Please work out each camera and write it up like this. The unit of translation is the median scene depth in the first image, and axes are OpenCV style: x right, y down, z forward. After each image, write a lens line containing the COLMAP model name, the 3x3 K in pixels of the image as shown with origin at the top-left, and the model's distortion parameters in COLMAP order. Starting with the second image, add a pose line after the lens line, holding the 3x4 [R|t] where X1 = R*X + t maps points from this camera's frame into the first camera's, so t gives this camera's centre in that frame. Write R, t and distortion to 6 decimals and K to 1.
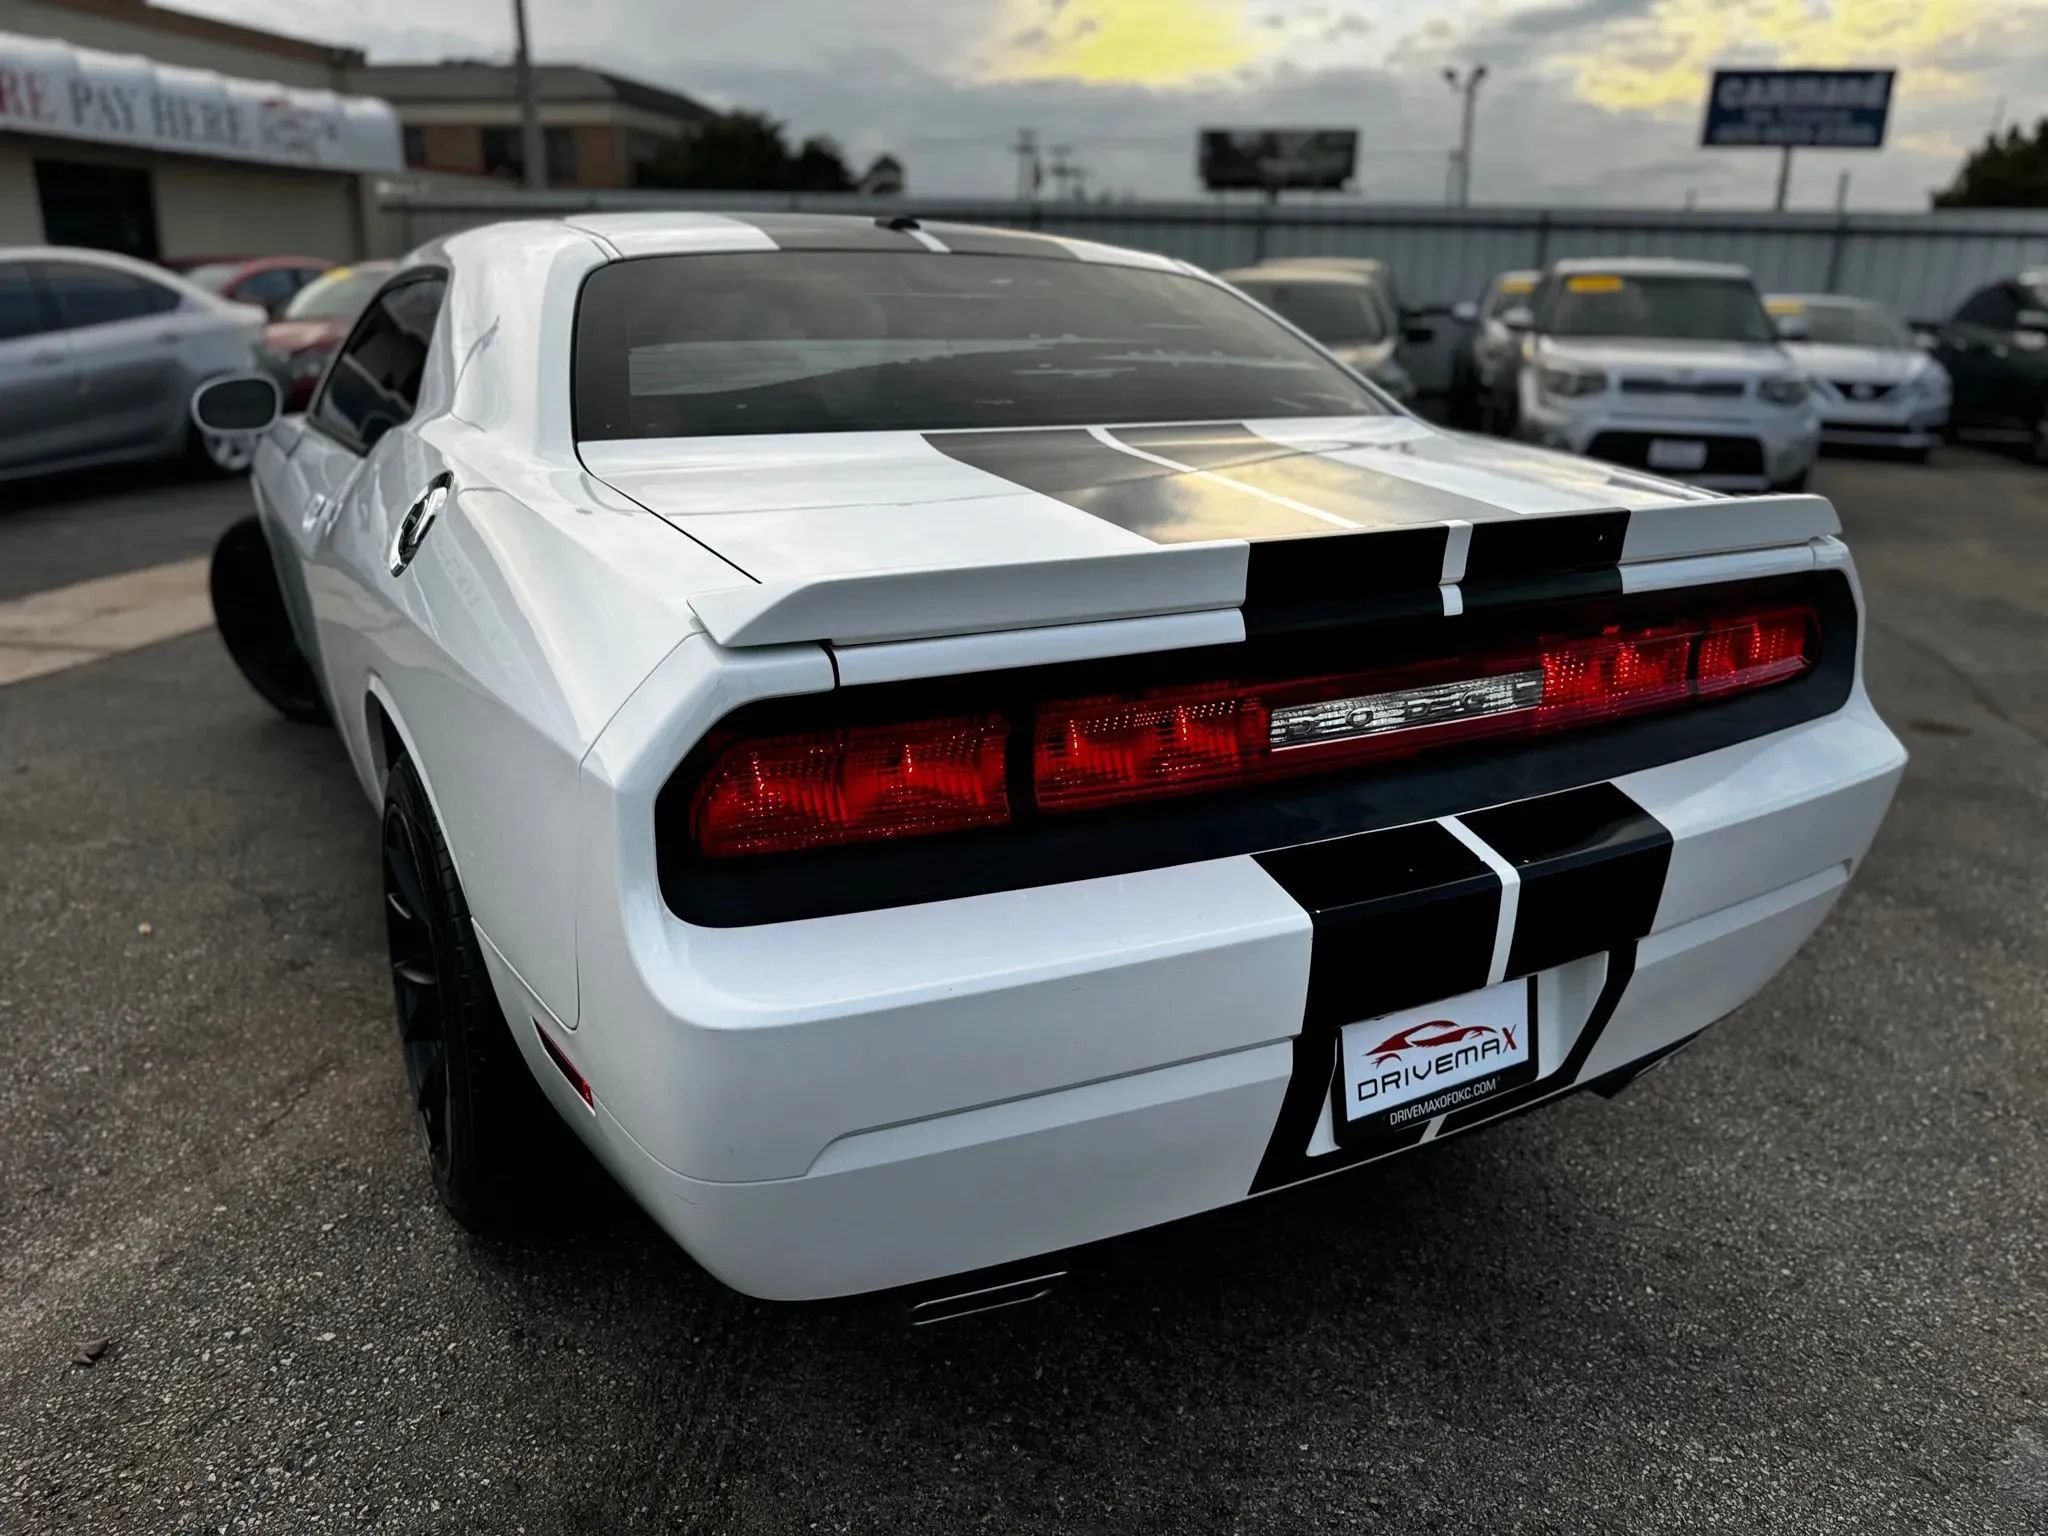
lens RADIAL K [[1475.8, 0, 1009.5], [0, 1475.8, 771.0], [0, 0, 1]] dist [0.009220, -0.016578]
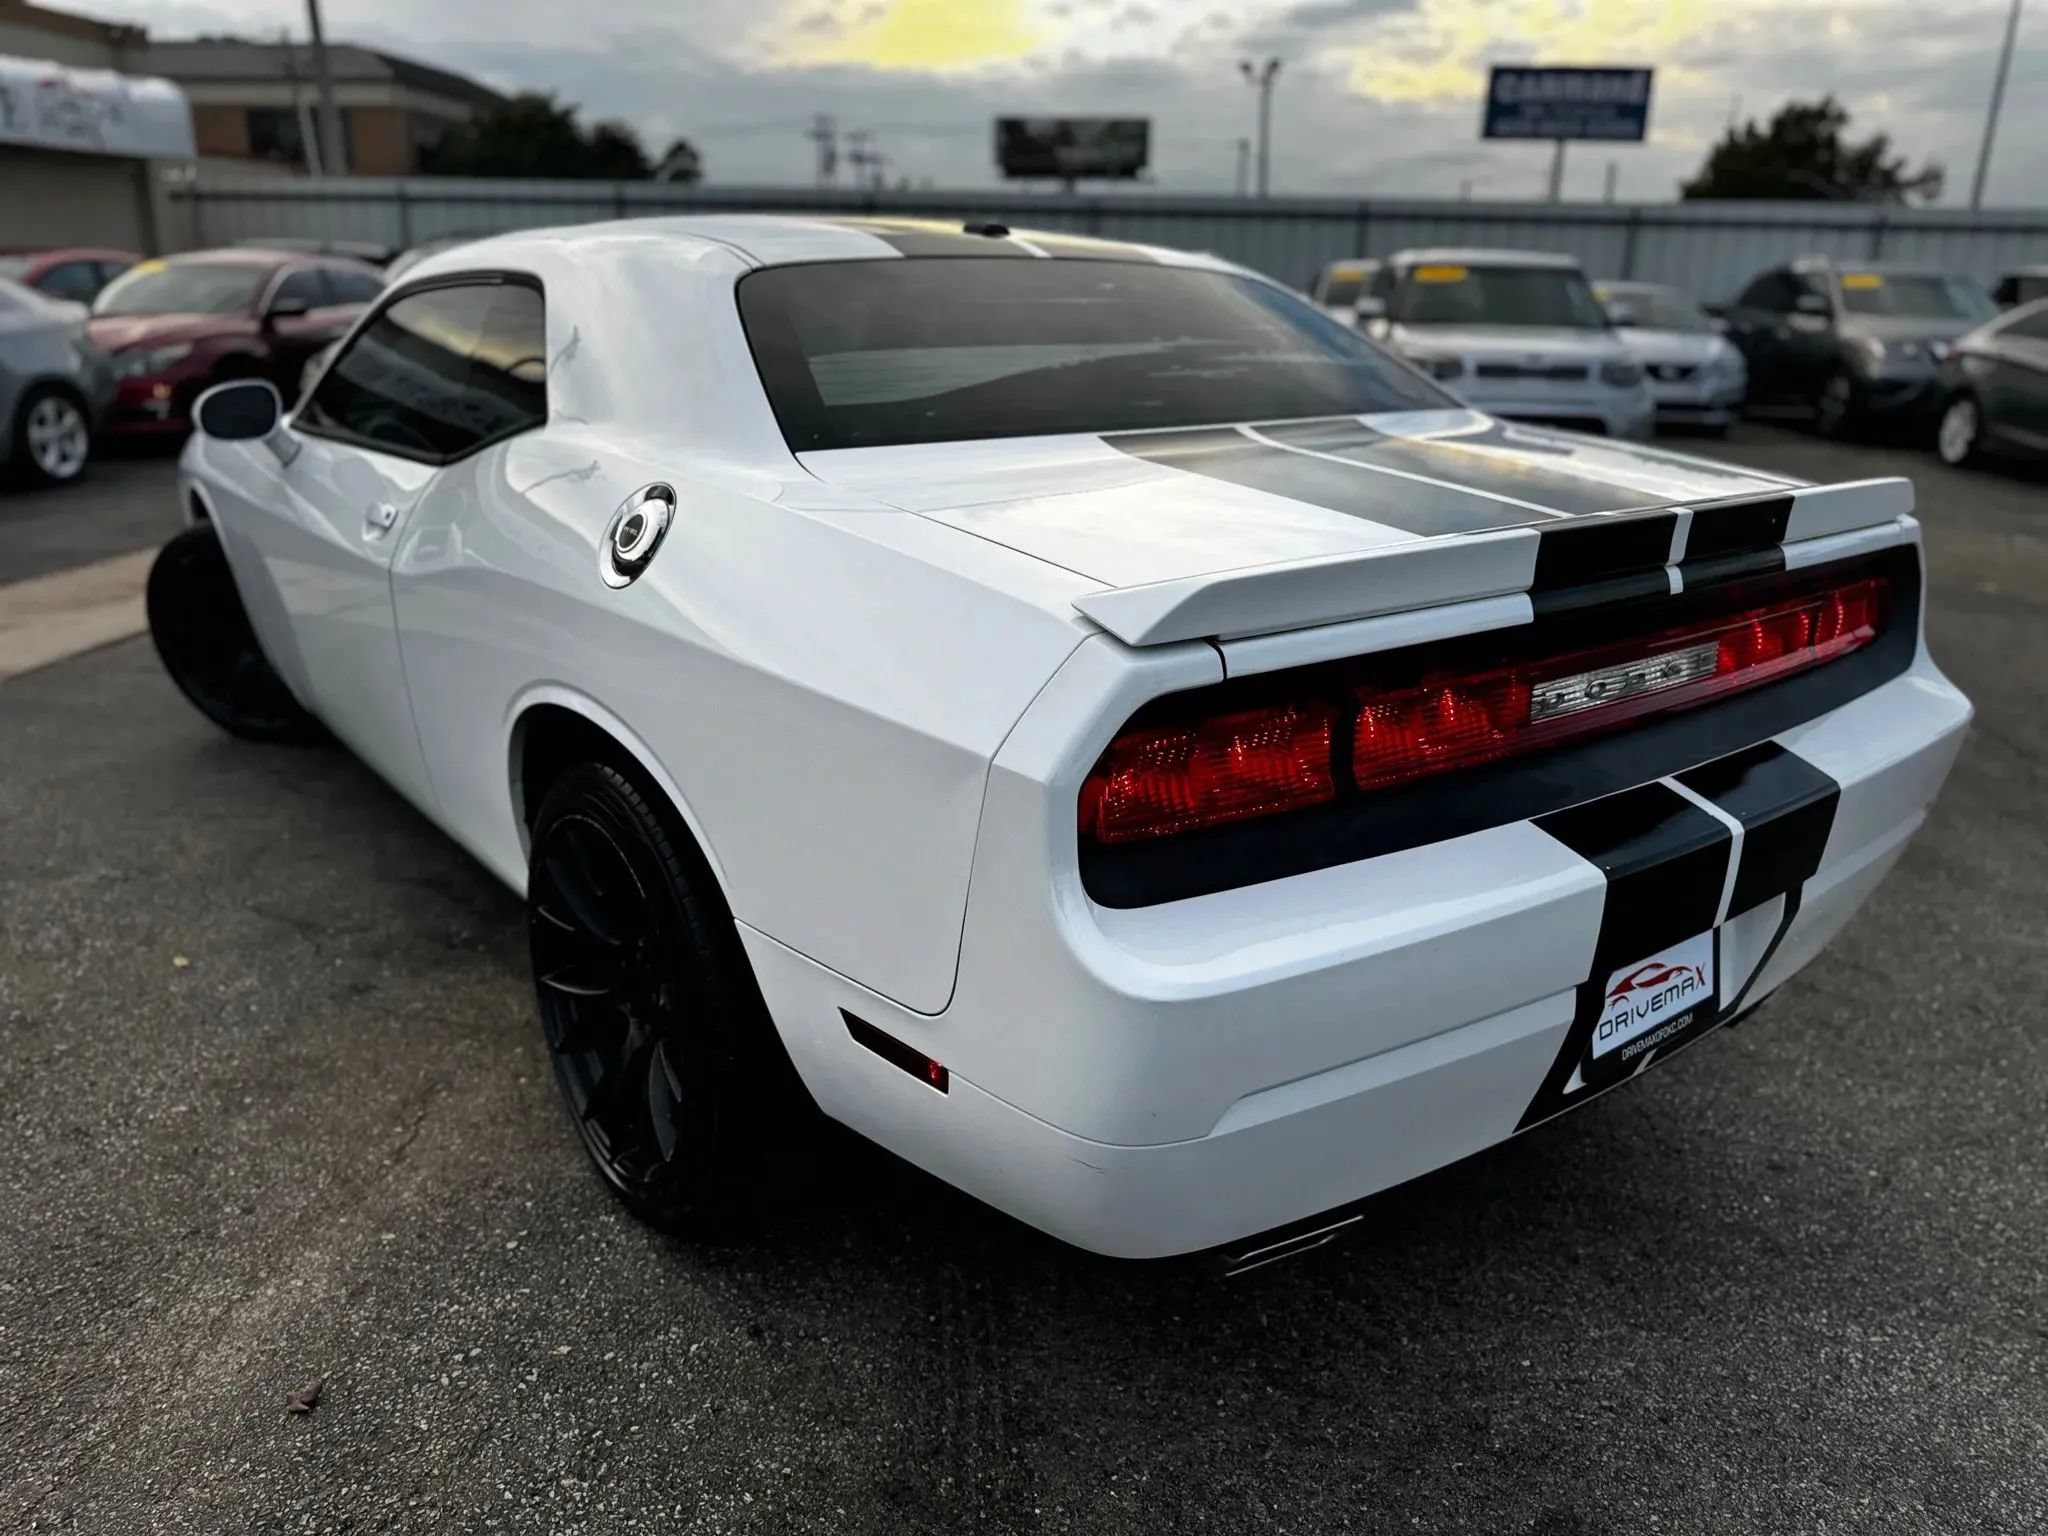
lens RADIAL K [[1475.8, 0, 1009.5], [0, 1475.8, 771.0], [0, 0, 1]] dist [0.009220, -0.016578]
pose [[0.991266, -0.044873, 0.124009, -0.210430], [0.043903, 0.998980, 0.010545, -0.004507], [-0.124356, -0.005009, 0.992225, -0.021834]]
